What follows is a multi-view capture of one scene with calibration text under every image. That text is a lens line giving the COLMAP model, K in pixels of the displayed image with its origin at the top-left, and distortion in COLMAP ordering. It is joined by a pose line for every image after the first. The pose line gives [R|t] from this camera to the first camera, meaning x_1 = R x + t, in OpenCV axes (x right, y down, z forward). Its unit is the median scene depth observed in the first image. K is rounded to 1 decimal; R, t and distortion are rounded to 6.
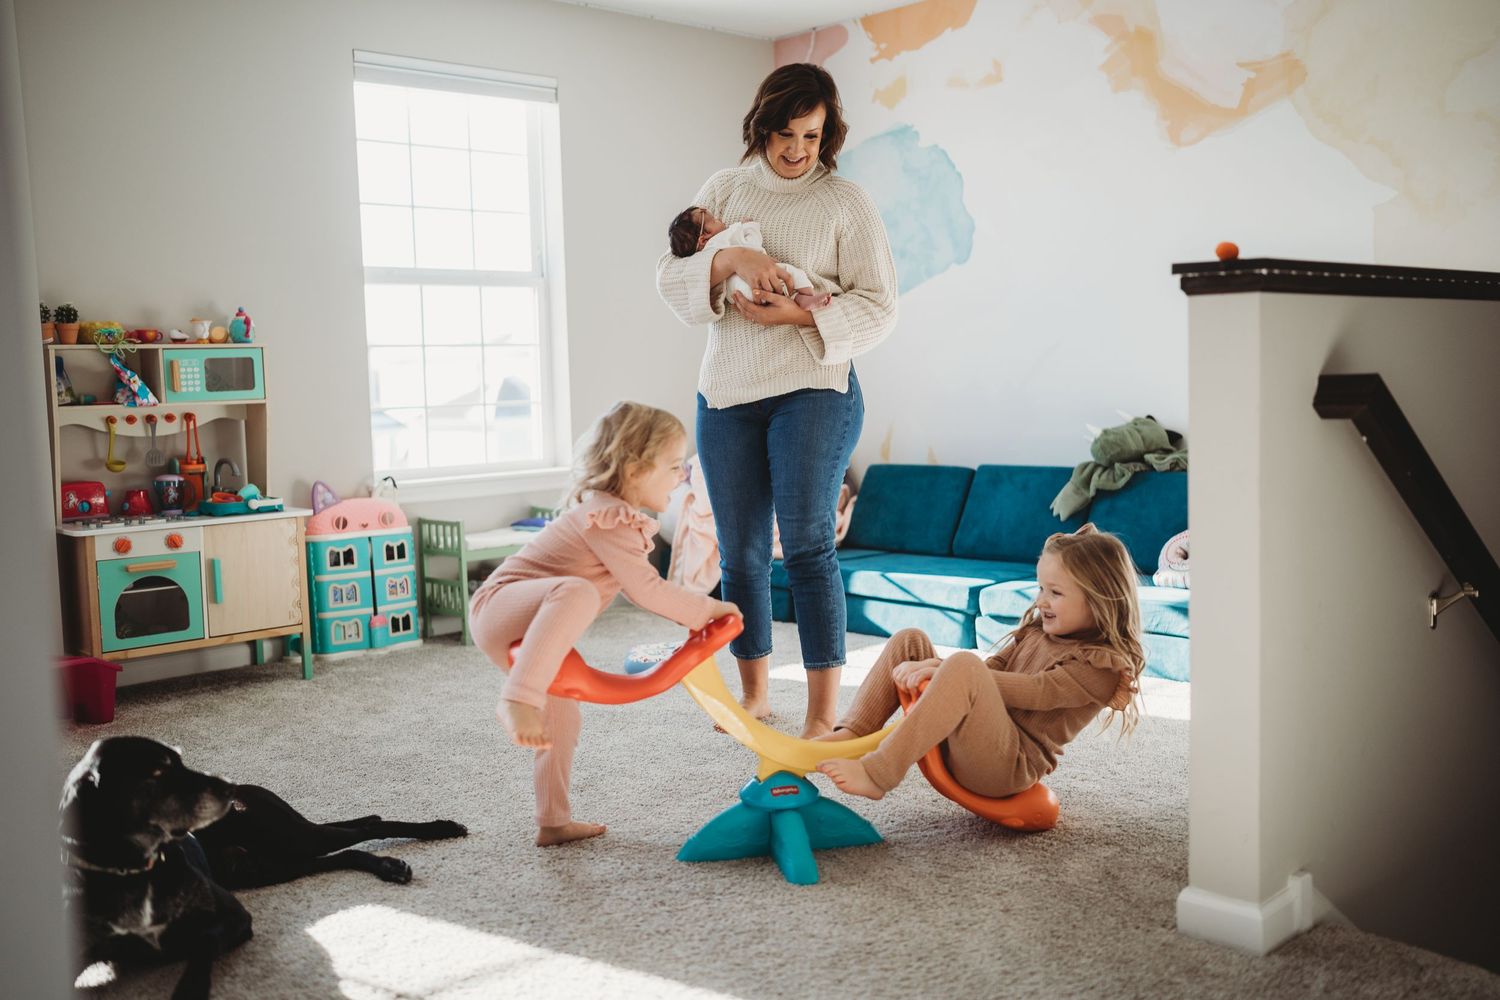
lens RADIAL K [[1345.7, 0, 750.0], [0, 1345.7, 500.0], [0, 0, 1]] dist [0.002091, 0.003397]
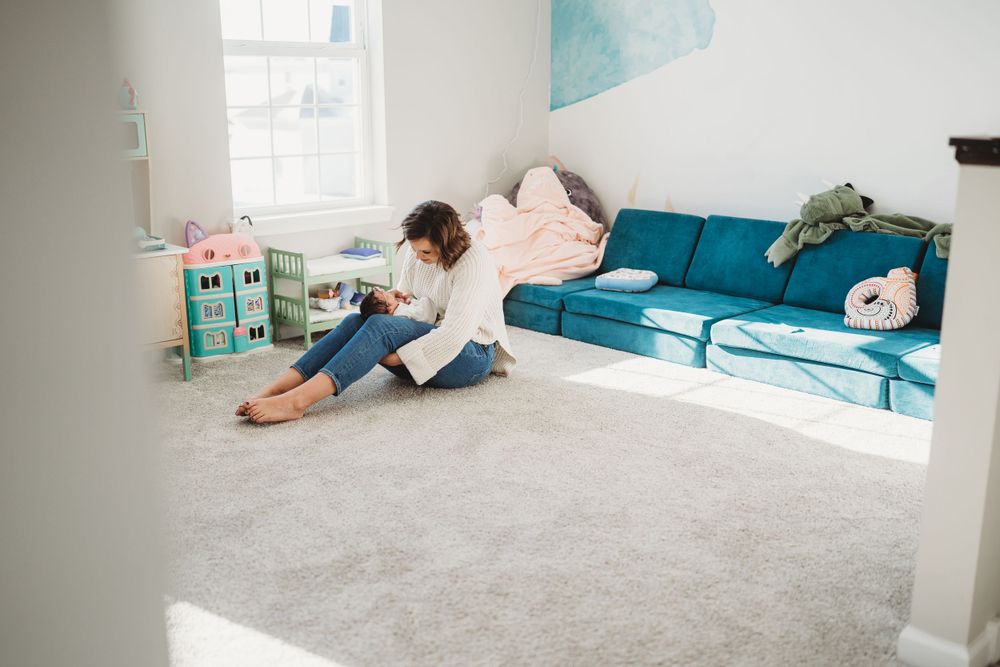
lens RADIAL K [[997.8, 0, 500.0], [0, 997.8, 333.5], [0, 0, 1]] dist [-0.005728, 0.009492]
pose [[0.999325, 0.027082, 0.024839, -0.051656], [-0.030850, 0.985542, 0.166598, -0.072509], [-0.019968, -0.167252, 0.985712, 0.059274]]
